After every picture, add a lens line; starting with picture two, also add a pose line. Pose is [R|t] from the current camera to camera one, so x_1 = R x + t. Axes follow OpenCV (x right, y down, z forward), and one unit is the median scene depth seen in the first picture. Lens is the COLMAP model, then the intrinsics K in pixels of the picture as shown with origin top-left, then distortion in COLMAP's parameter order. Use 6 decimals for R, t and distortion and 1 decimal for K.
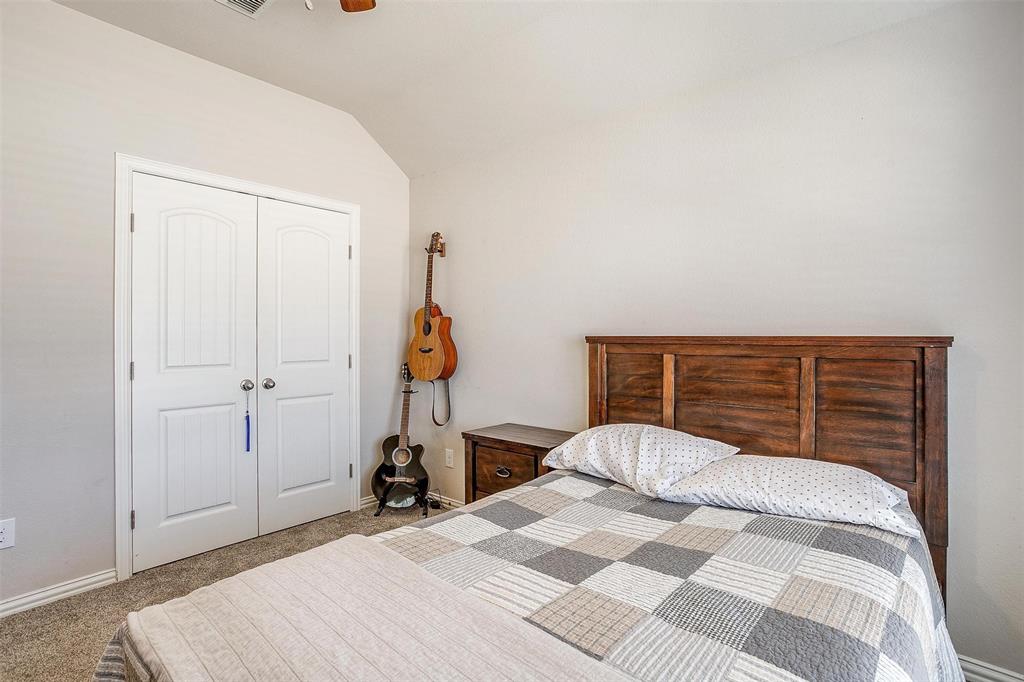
lens RADIAL K [[505.2, 0, 513.7], [0, 505.2, 333.2], [0, 0, 1]] dist [-0.054646, 0.029406]
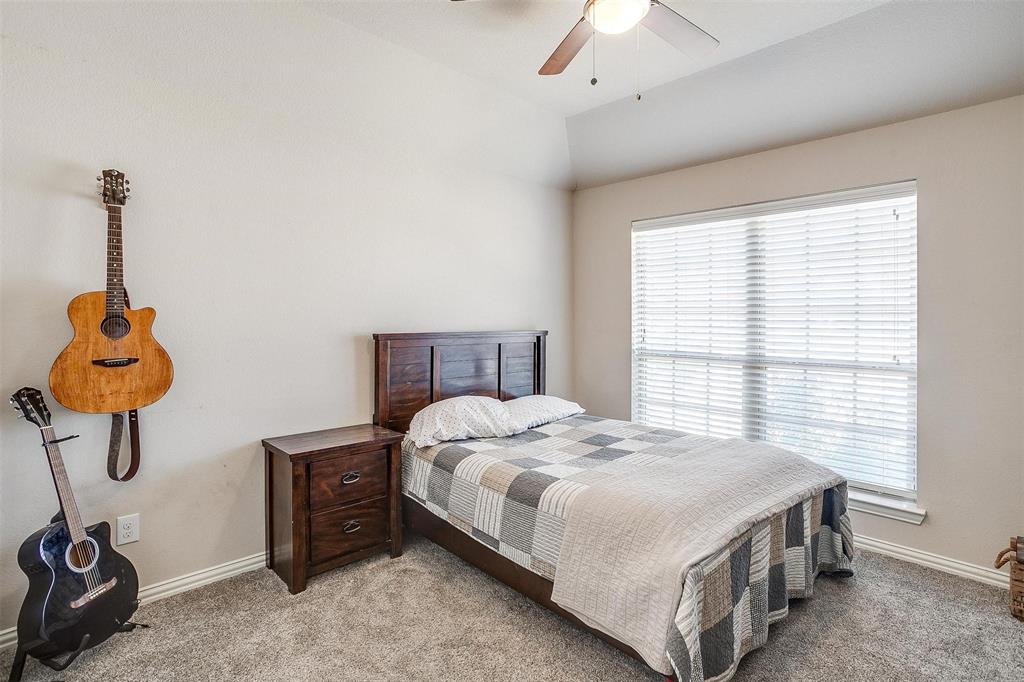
lens RADIAL K [[505.2, 0, 513.7], [0, 505.2, 333.2], [0, 0, 1]] dist [-0.054646, 0.029406]
pose [[0.097248, -0.016816, 0.995118, -0.733394], [0.003065, 0.999858, 0.016597, -0.010187], [-0.995255, 0.001436, 0.097285, 0.472882]]
